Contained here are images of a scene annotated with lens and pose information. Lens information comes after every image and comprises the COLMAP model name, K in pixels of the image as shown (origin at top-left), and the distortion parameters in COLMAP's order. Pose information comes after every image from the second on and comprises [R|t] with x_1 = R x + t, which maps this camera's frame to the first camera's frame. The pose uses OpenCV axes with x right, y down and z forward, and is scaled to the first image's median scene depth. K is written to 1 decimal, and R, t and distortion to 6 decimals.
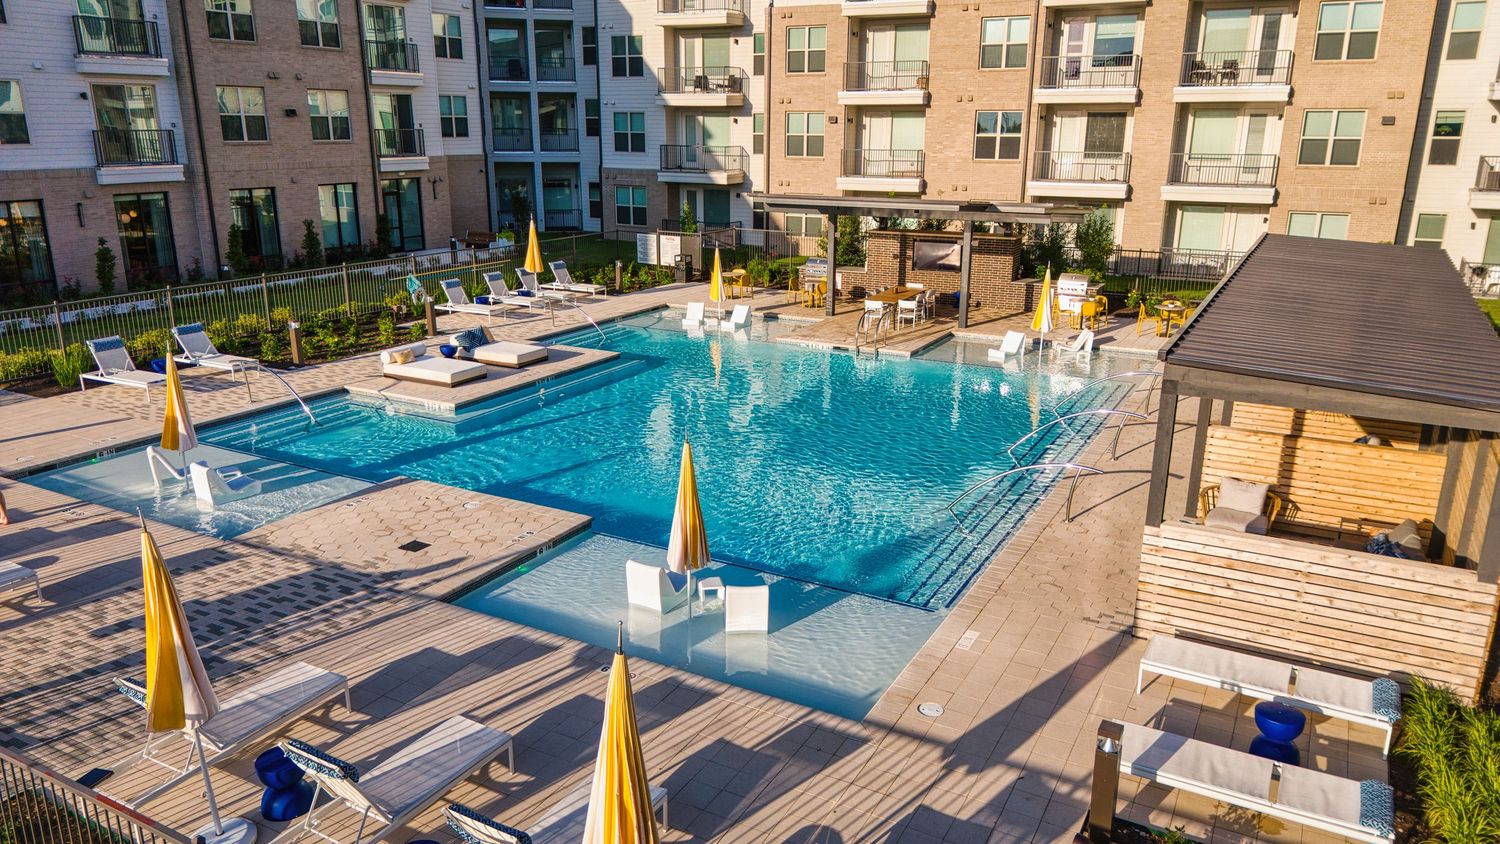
lens RADIAL K [[1049.9, 0, 752.0], [0, 1049.9, 422.0], [0, 0, 1]] dist [0.067297, -0.064286]
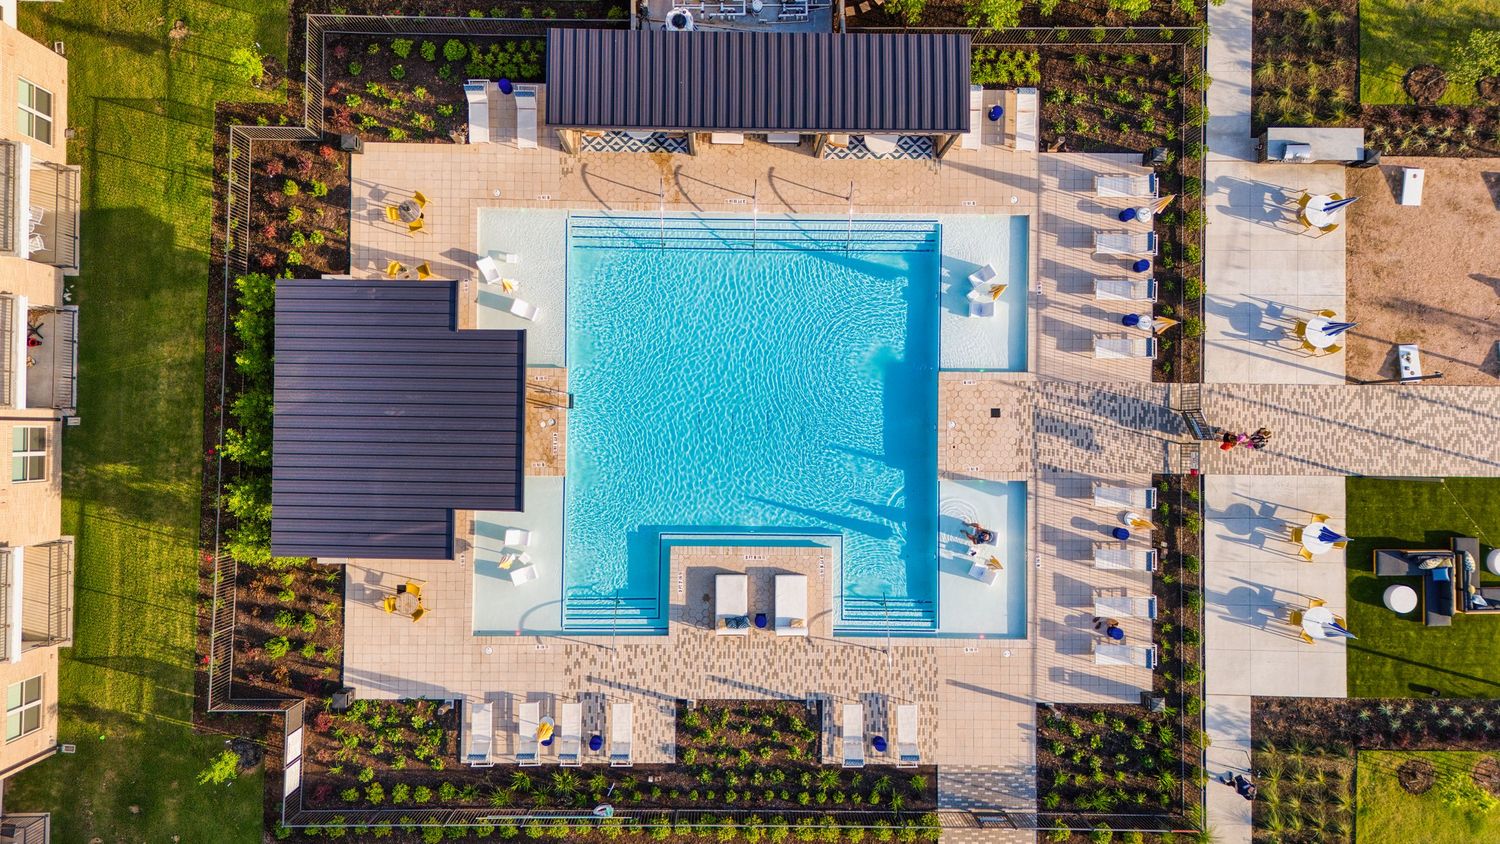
lens RADIAL K [[1049.9, 0, 738.9], [0, 1049.9, 416.1], [0, 0, 1]] dist [0.067297, -0.064286]
pose [[-0.472947, -0.881054, 0.008003, -0.017564], [0.229941, -0.114654, 0.966427, -0.942945], [-0.850557, 0.458909, 0.256816, 0.324942]]
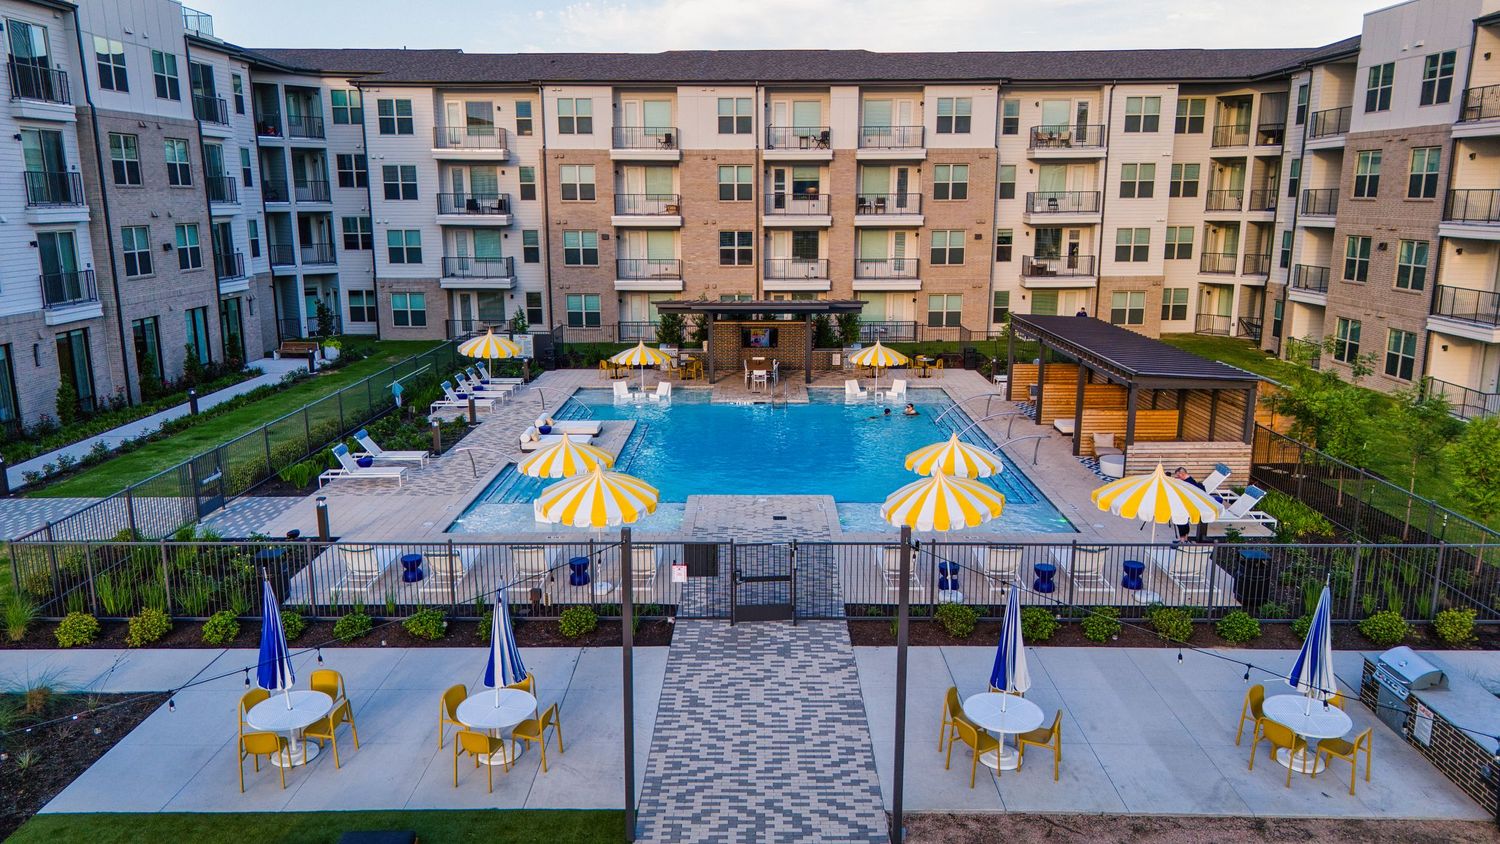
lens RADIAL K [[1049.9, 0, 756.2], [0, 1049.9, 426.0], [0, 0, 1]] dist [0.067297, -0.064286]
pose [[0.877395, -0.108033, 0.467448, -0.437332], [0.137280, 0.990112, -0.028847, 0.002736], [-0.459709, 0.089482, 0.883550, -0.216564]]
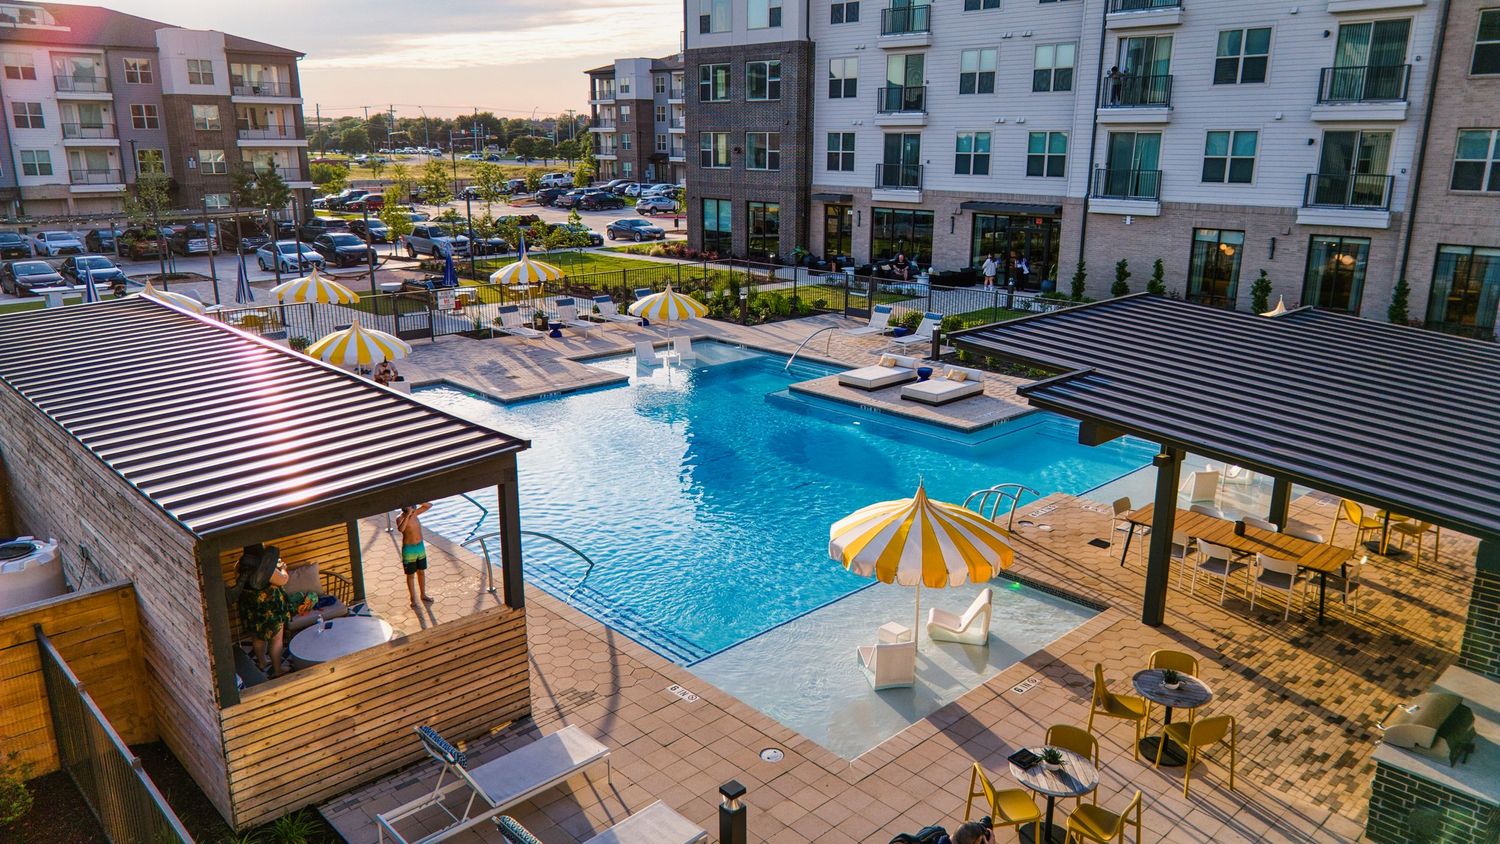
lens RADIAL K [[1049.9, 0, 735.0], [0, 1049.9, 431.8], [0, 0, 1]] dist [0.067297, -0.064286]
pose [[-0.309423, 0.262714, -0.913914, 0.529059], [-0.257018, 0.902204, 0.346366, -0.226328], [0.915532, 0.342066, -0.211641, 0.679533]]
